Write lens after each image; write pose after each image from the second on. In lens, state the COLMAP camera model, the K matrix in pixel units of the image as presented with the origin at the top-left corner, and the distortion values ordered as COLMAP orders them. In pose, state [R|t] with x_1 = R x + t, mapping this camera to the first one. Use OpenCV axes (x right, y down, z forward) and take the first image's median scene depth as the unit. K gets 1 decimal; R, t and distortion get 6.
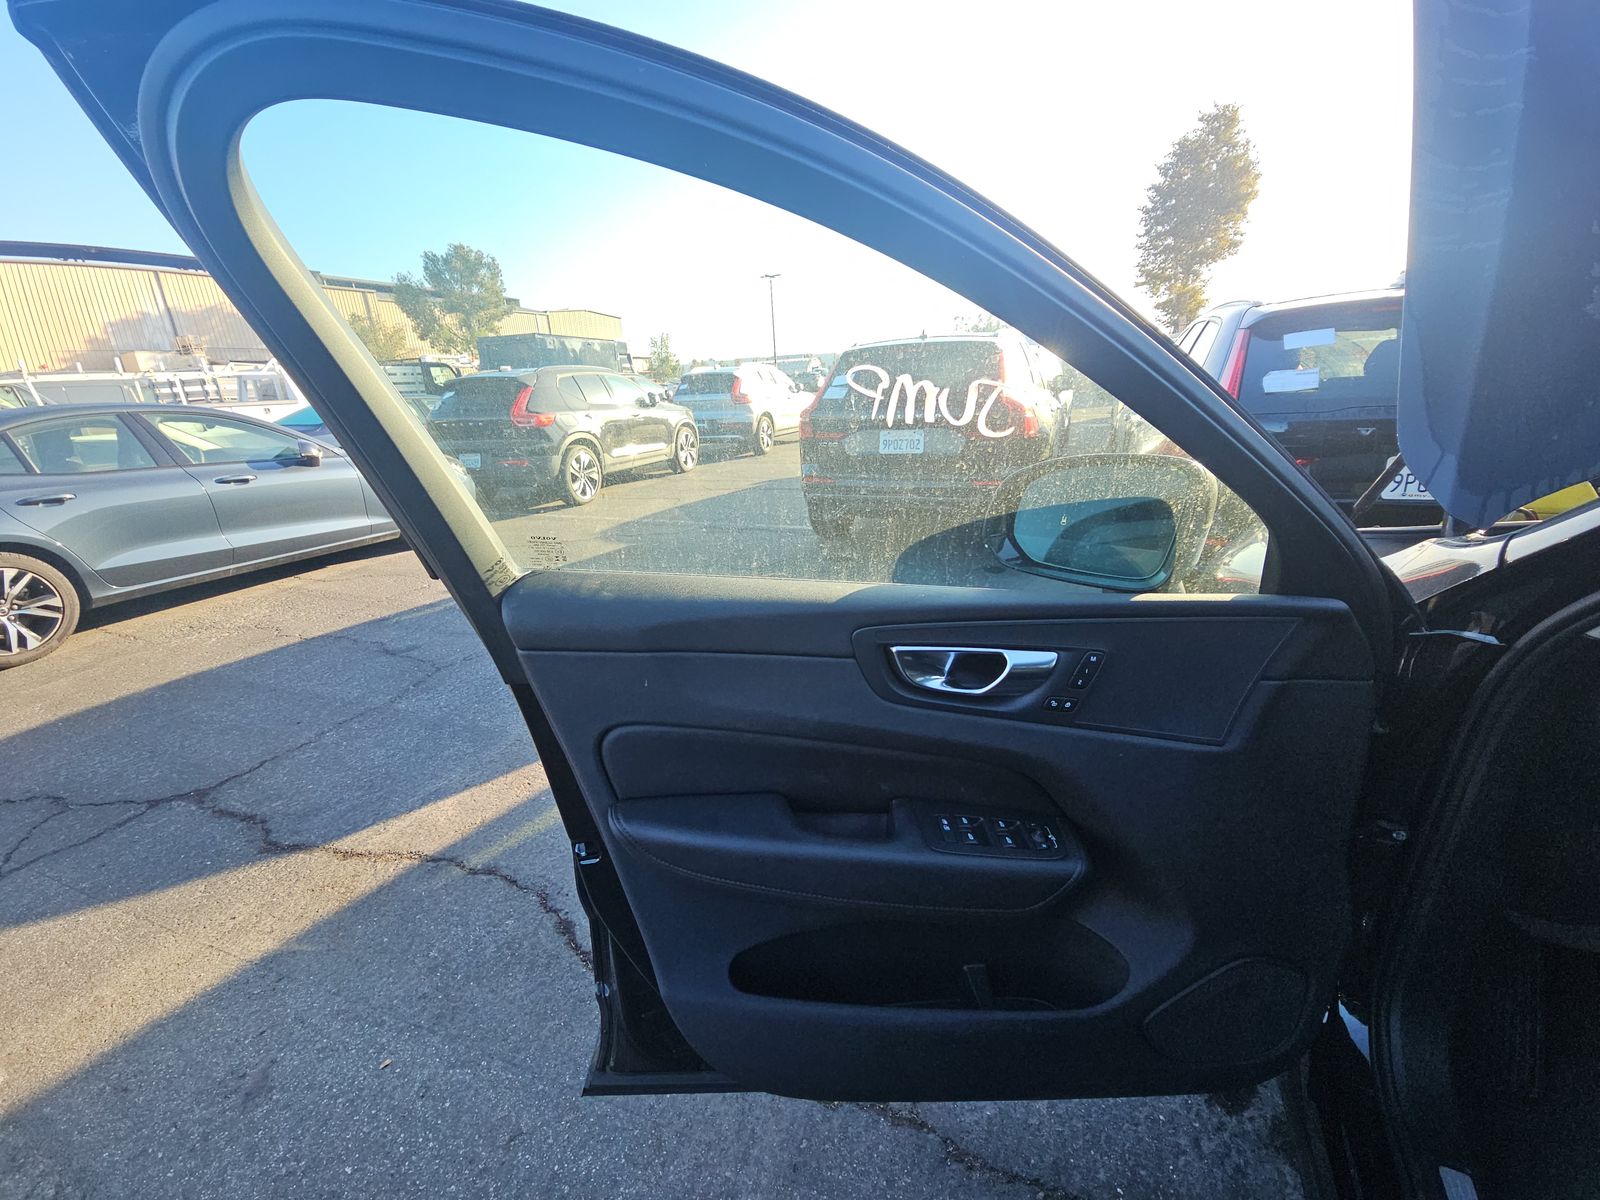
lens RADIAL K [[655.0, 0, 796.1], [0, 655.0, 596.6], [0, 0, 1]] dist [0.001346, -0.000254]
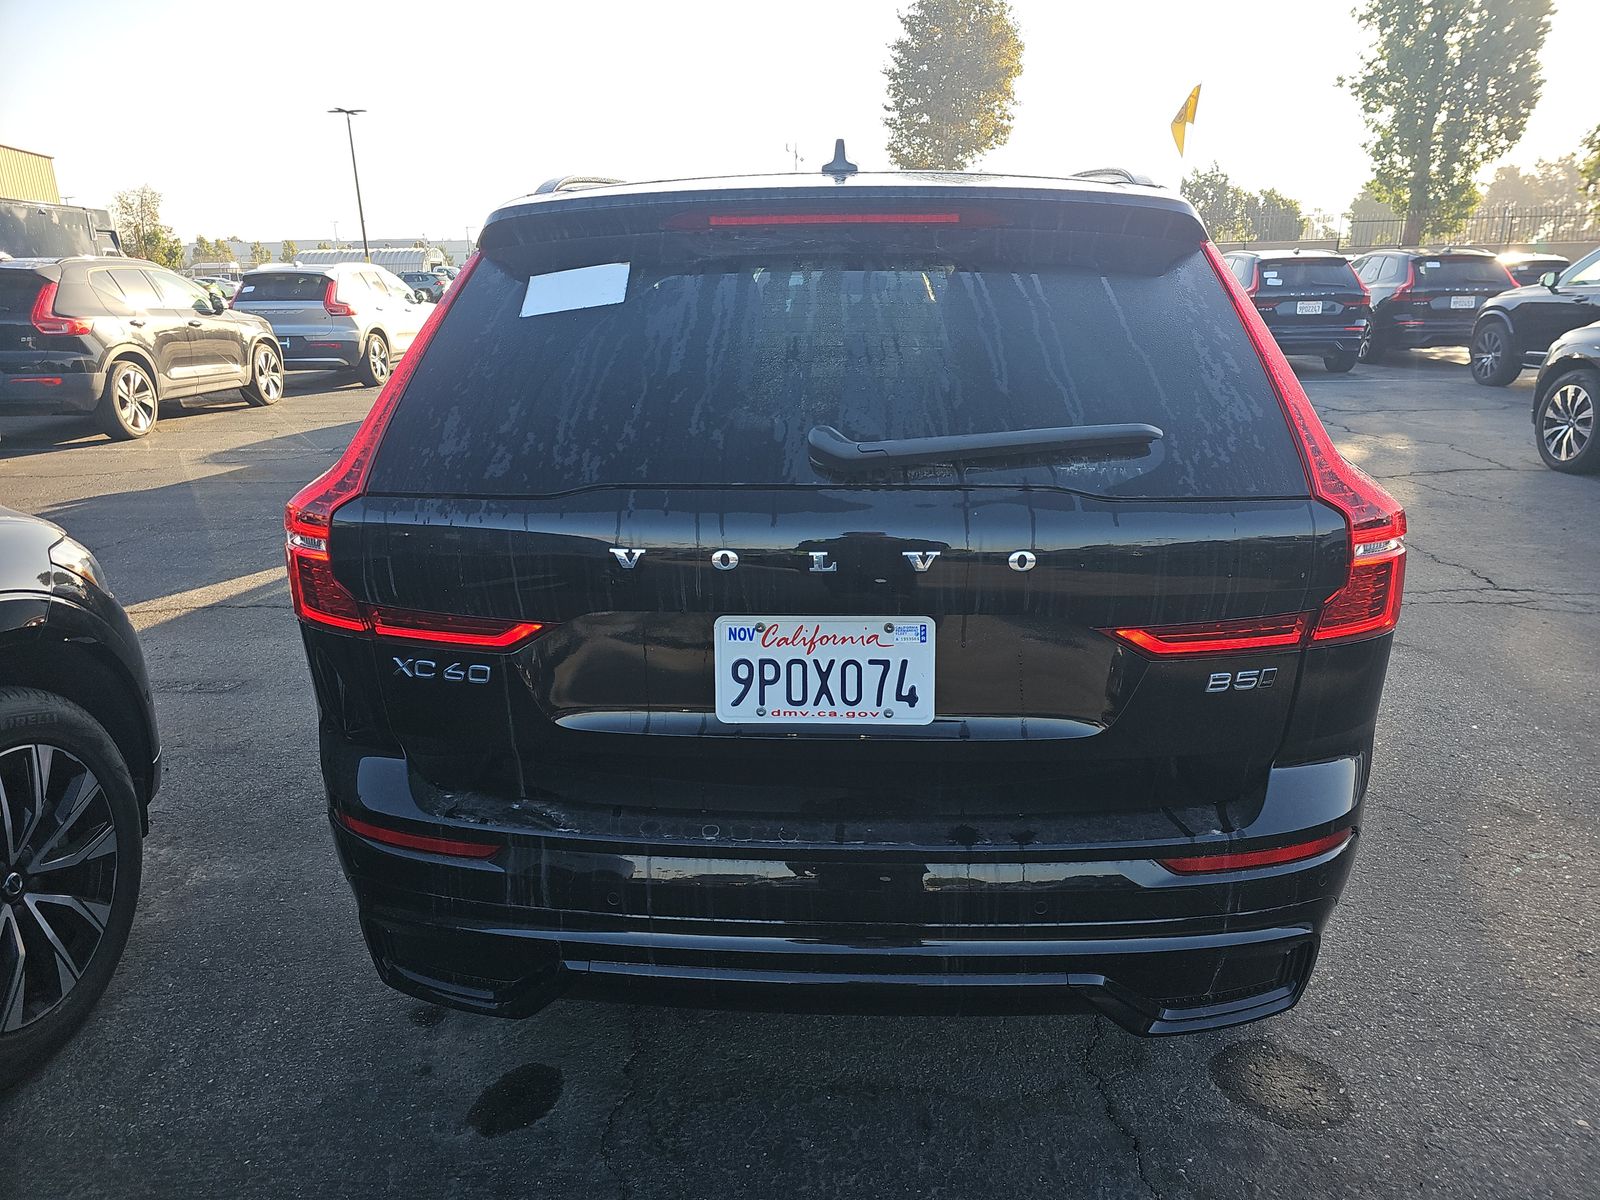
lens RADIAL K [[1077.0, 0, 800.0], [0, 1077.0, 600.0], [0, 0, 1]] dist [0.045860, -0.036050]
pose [[0.942390, -0.059314, 0.329215, -0.020393], [0.072797, 0.996932, -0.028768, 0.107042], [-0.326499, 0.051076, 0.943817, -0.336428]]
